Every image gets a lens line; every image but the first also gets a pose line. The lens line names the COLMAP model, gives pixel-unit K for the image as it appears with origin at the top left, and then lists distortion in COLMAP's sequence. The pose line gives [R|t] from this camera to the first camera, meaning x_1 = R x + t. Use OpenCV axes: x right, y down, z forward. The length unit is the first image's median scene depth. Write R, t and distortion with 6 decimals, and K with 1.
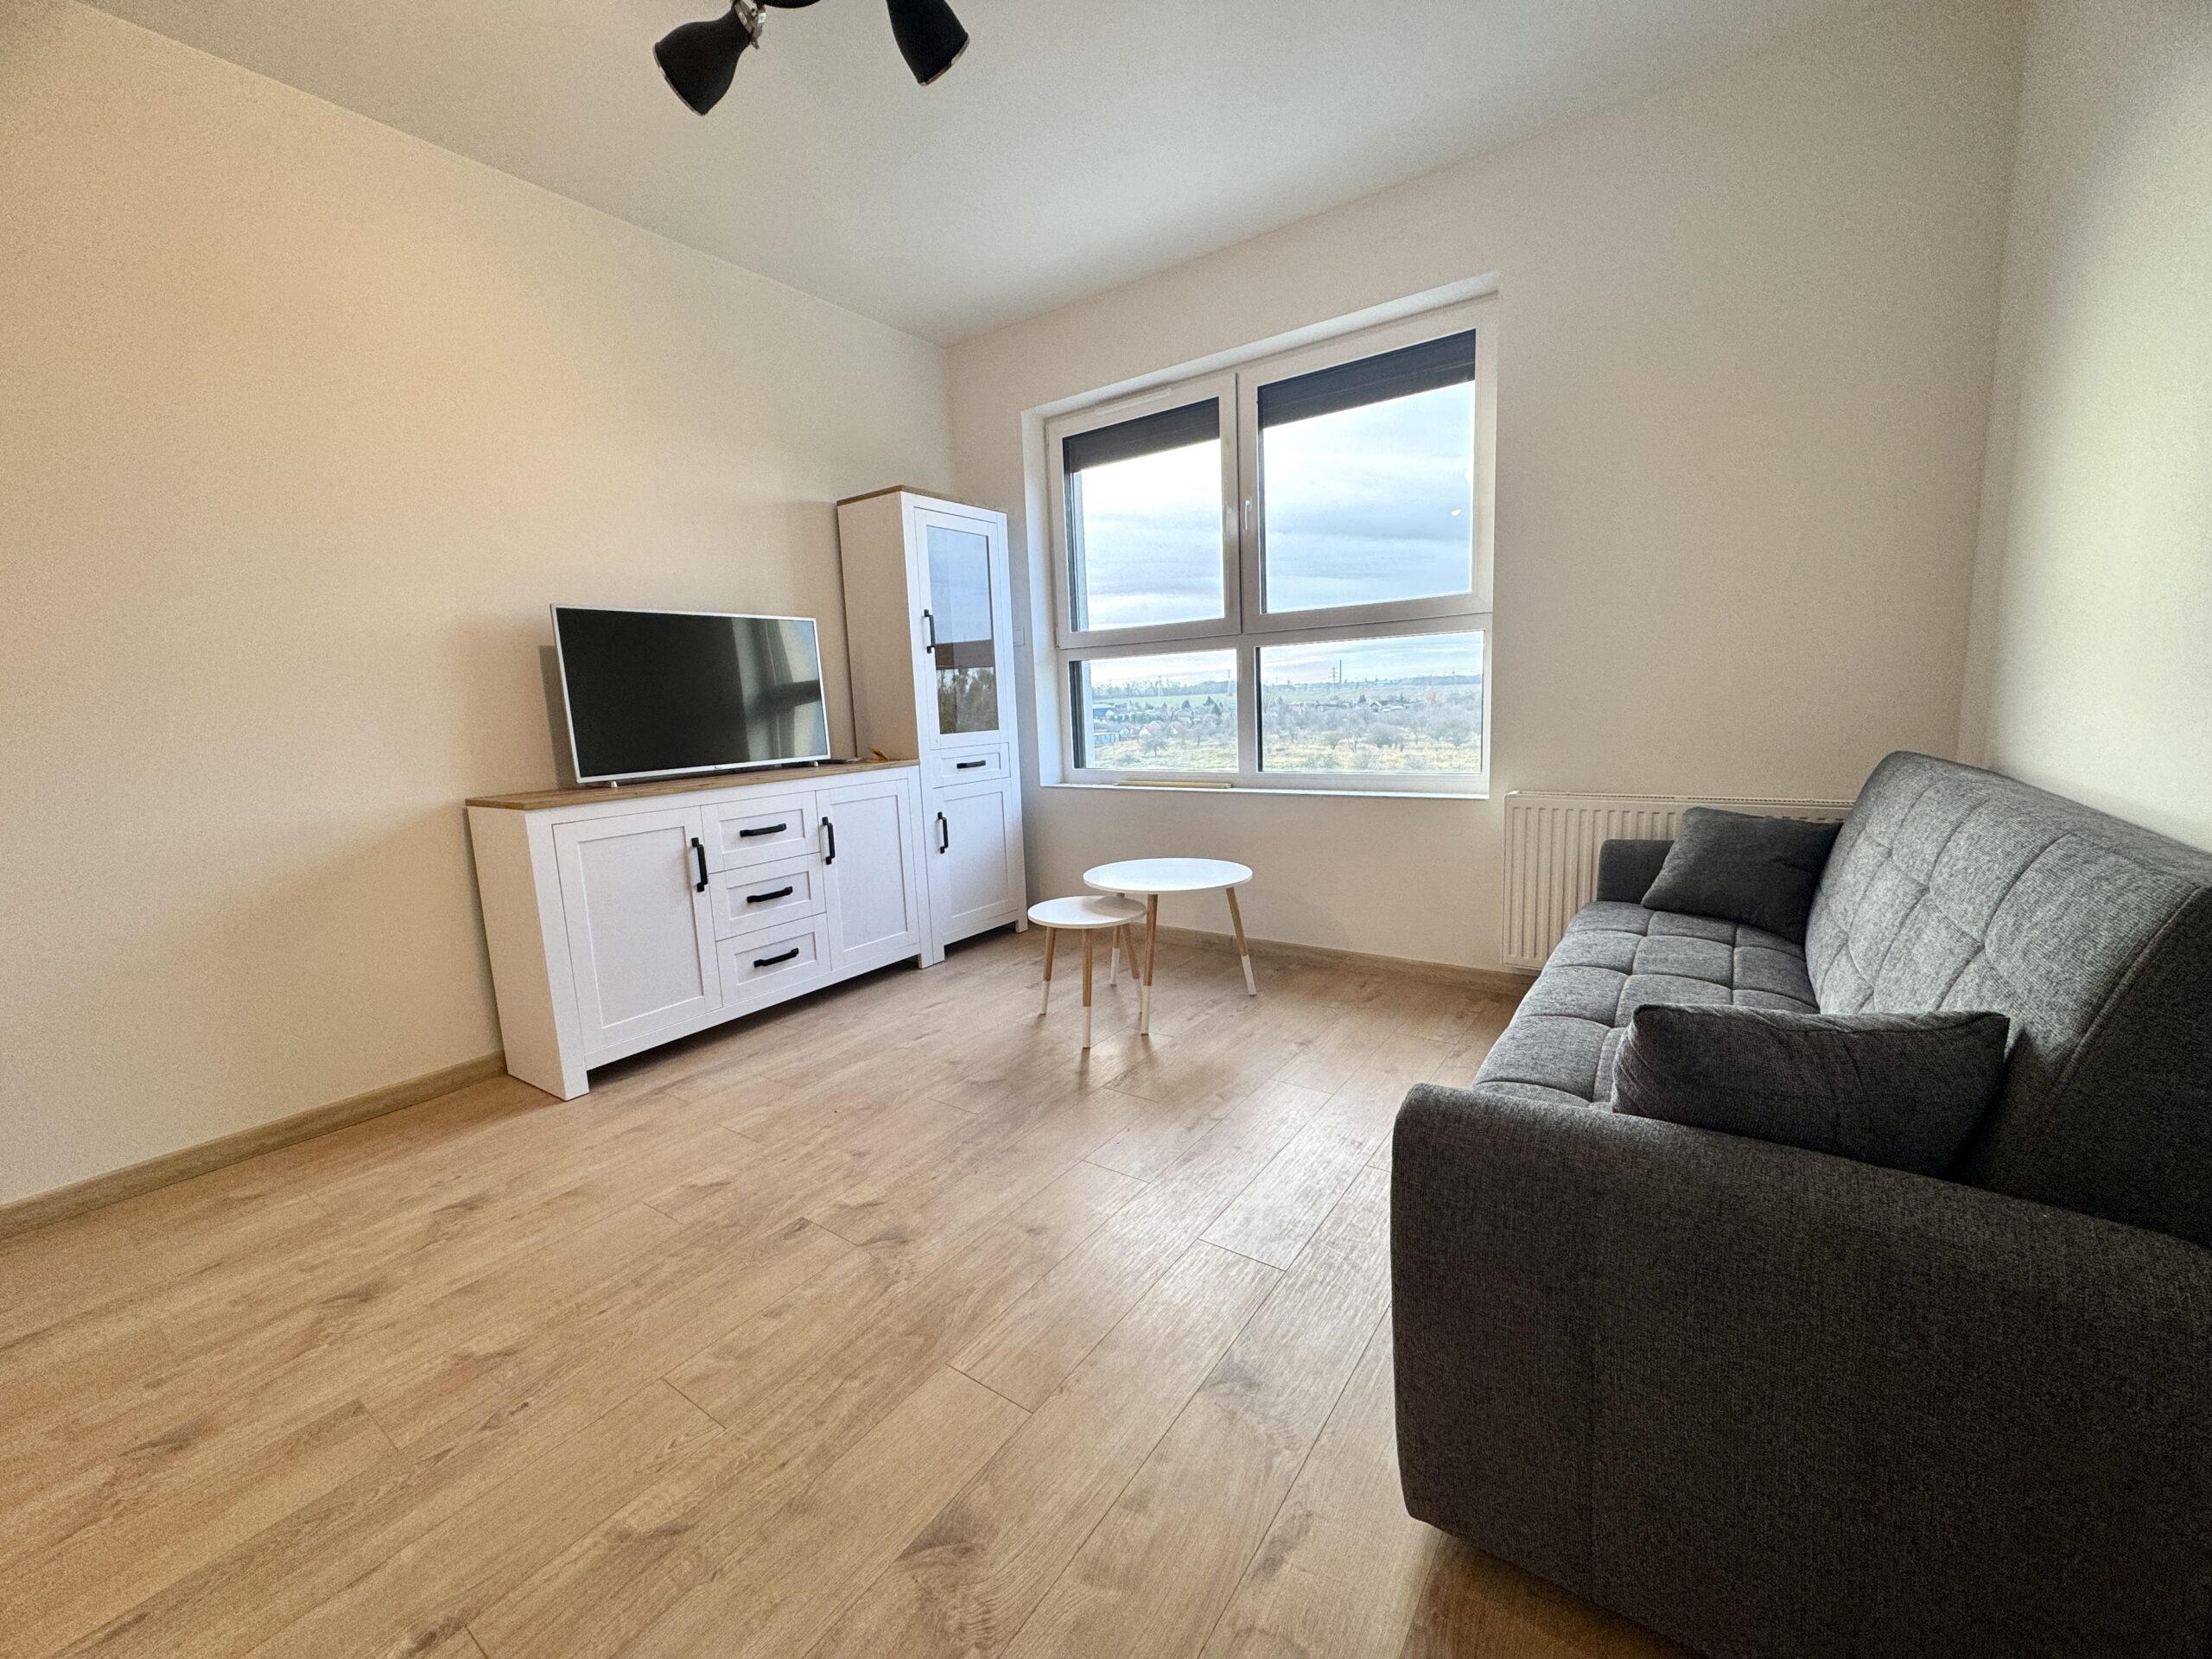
lens RADIAL K [[875.3, 0, 1110.2], [0, 875.3, 832.8], [0, 0, 1]] dist [-0.002285, 0.000069]
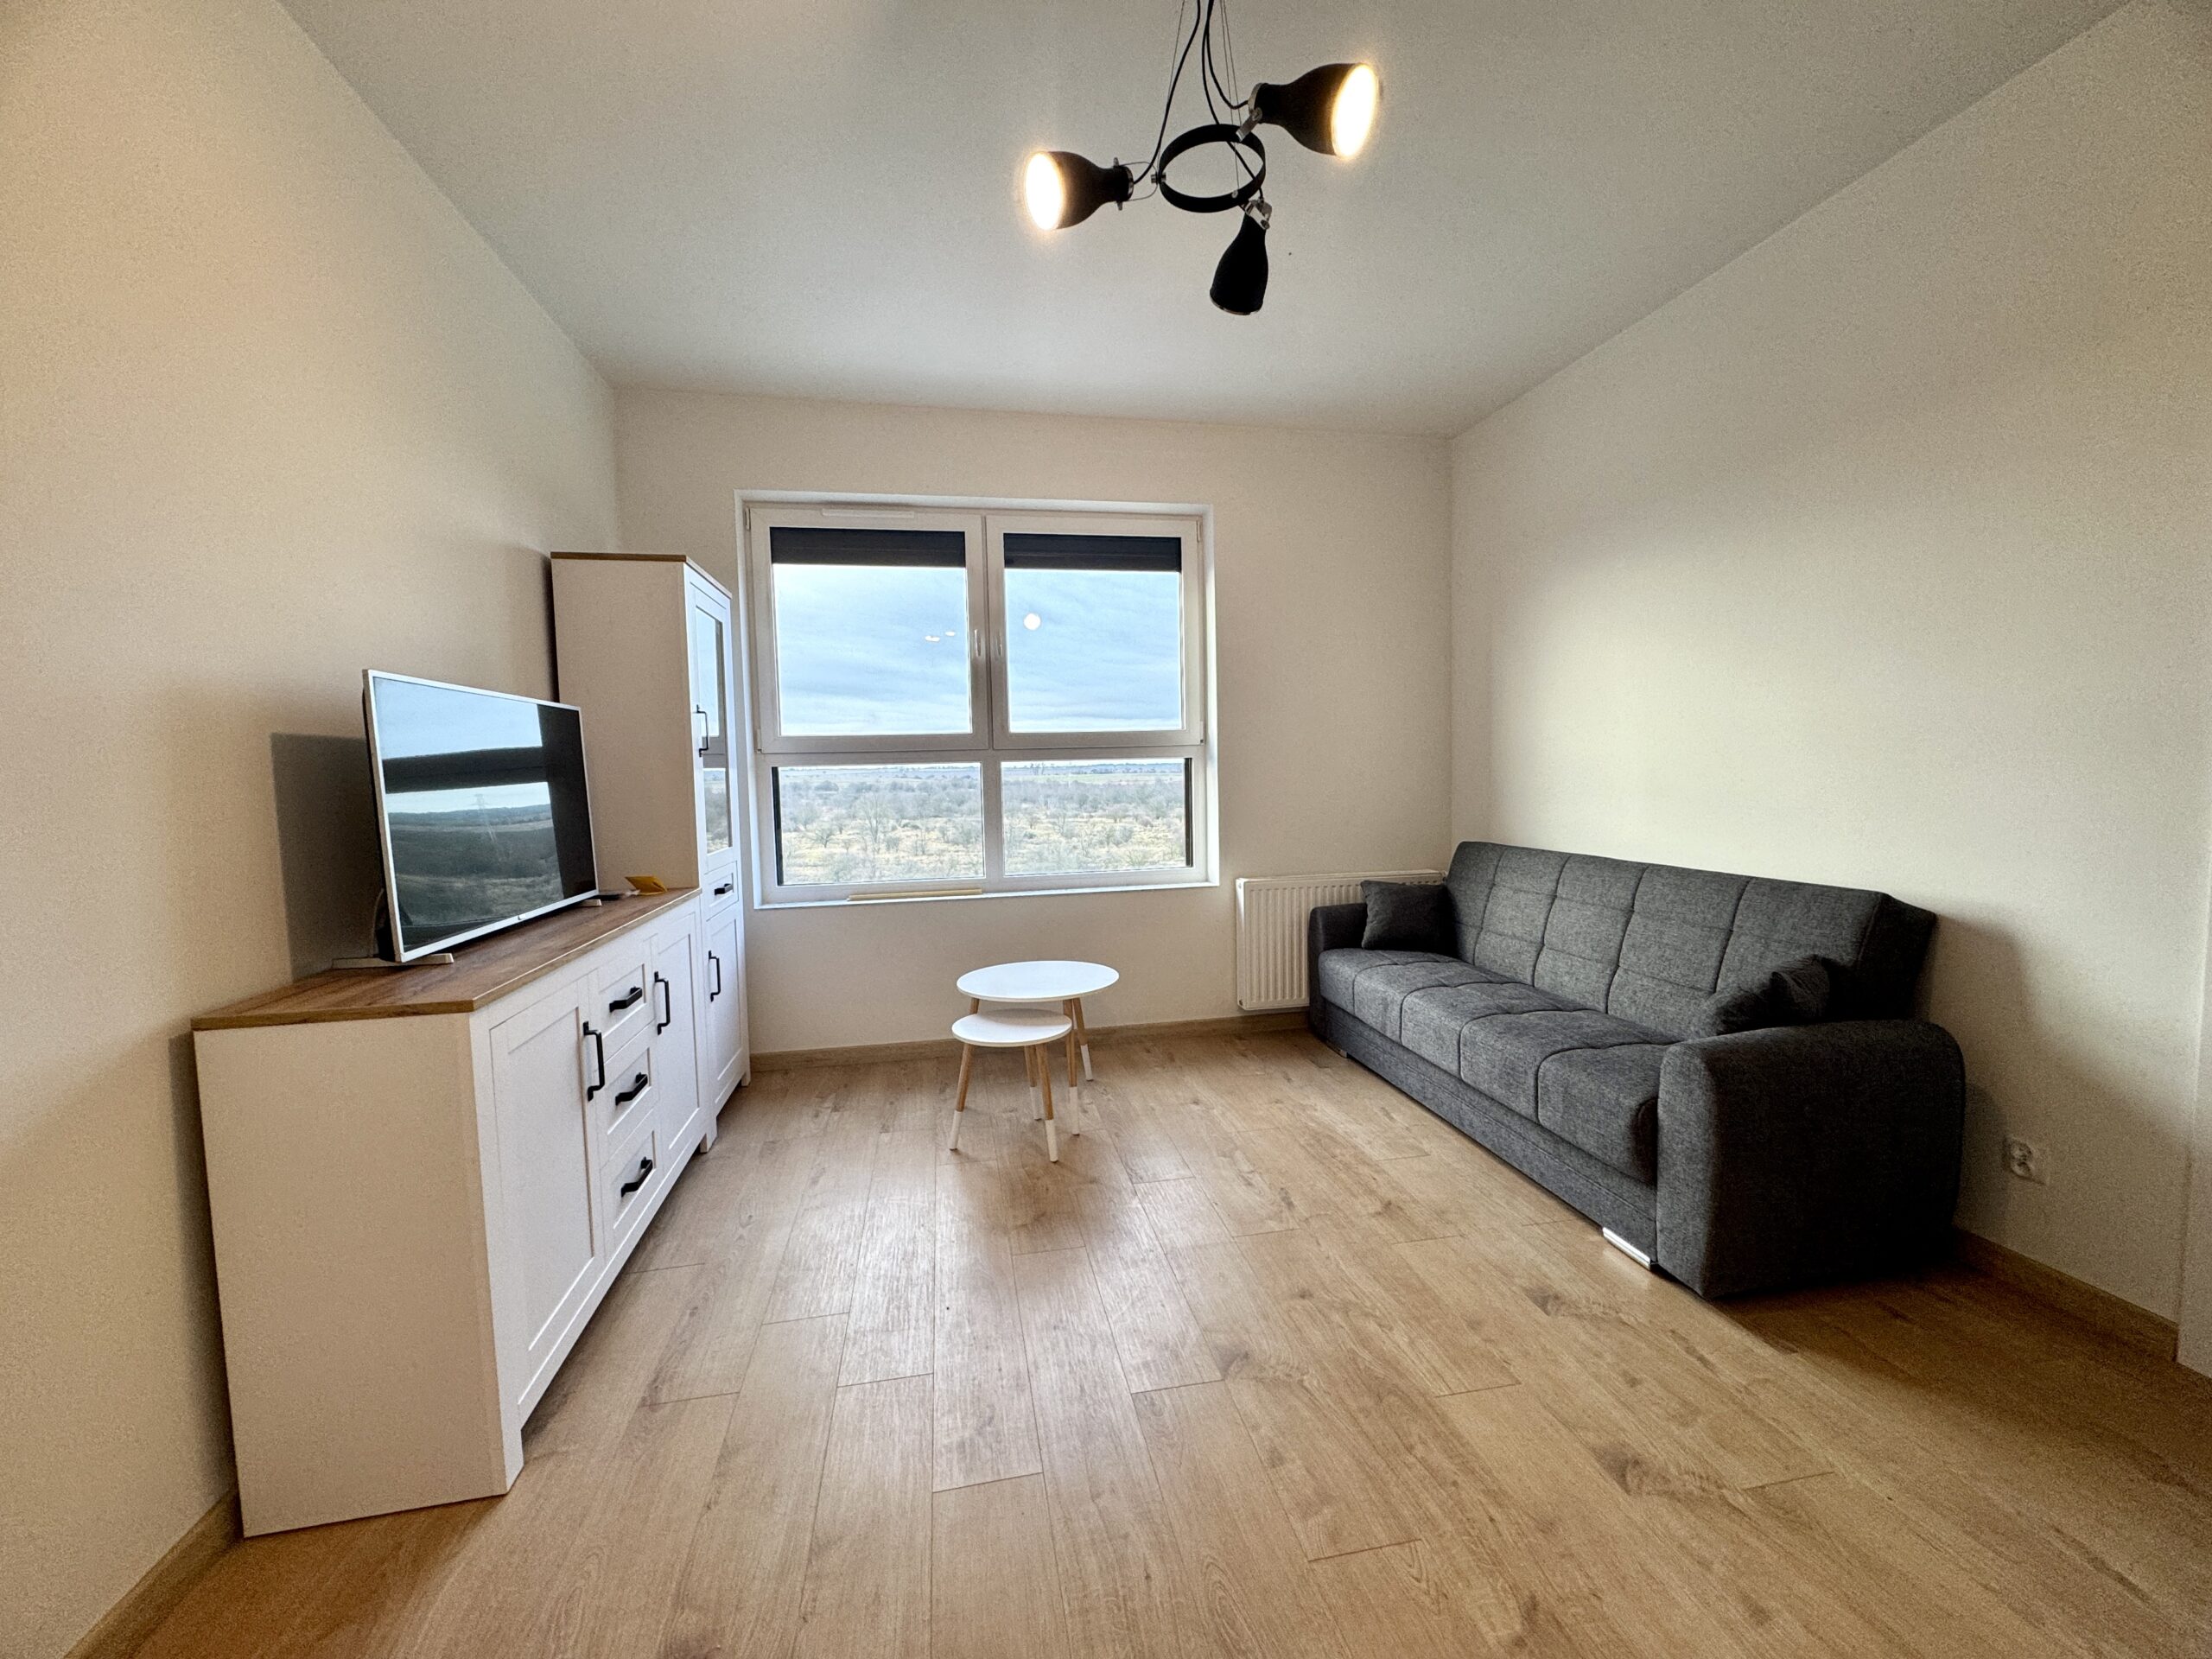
lens RADIAL K [[875.3, 0, 1112.2], [0, 875.3, 829.1], [0, 0, 1]] dist [-0.002285, 0.000069]
pose [[0.694994, -0.022643, 0.718658, -0.638659], [0.102599, 0.992399, -0.067953, -0.051273], [-0.711657, 0.120961, 0.692035, 0.202504]]
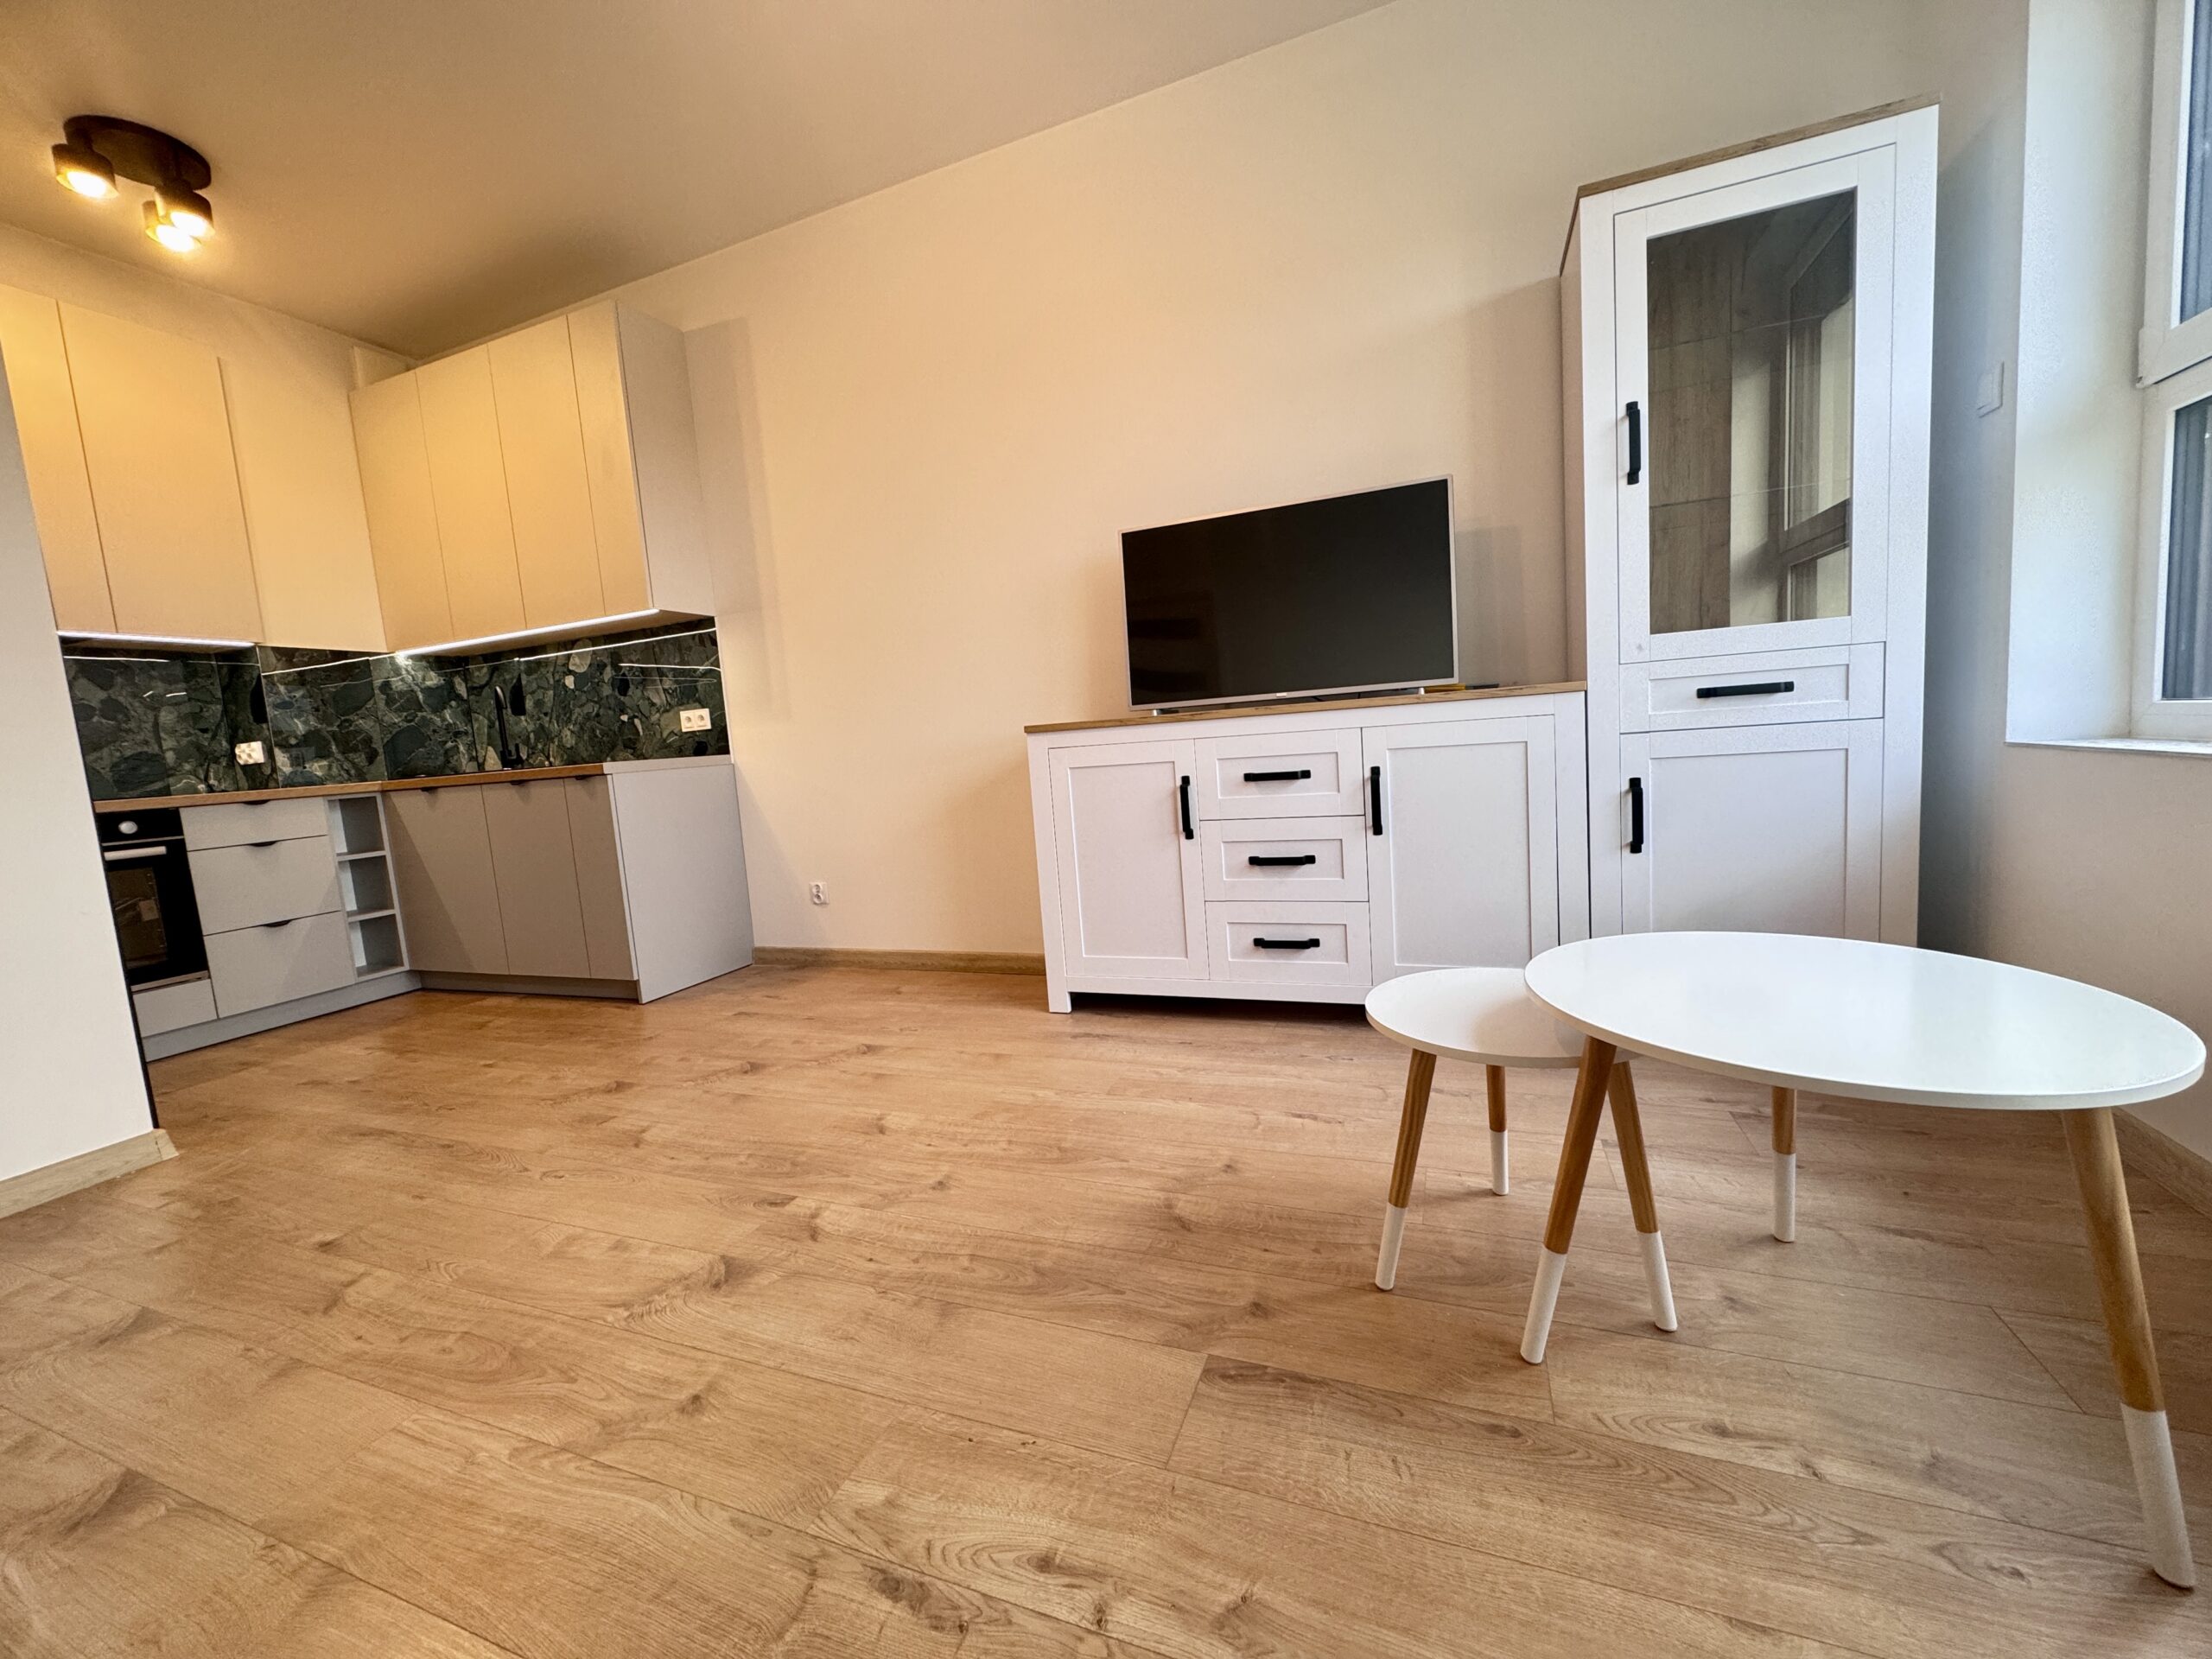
lens RADIAL K [[875.3, 0, 1105.9], [0, 875.3, 831.0], [0, 0, 1]] dist [-0.002285, 0.000069]
pose [[0.230115, 0.130493, -0.964375, 0.326522], [-0.084630, 0.989898, 0.113753, -0.030495], [0.969477, 0.055439, 0.238834, 0.680904]]
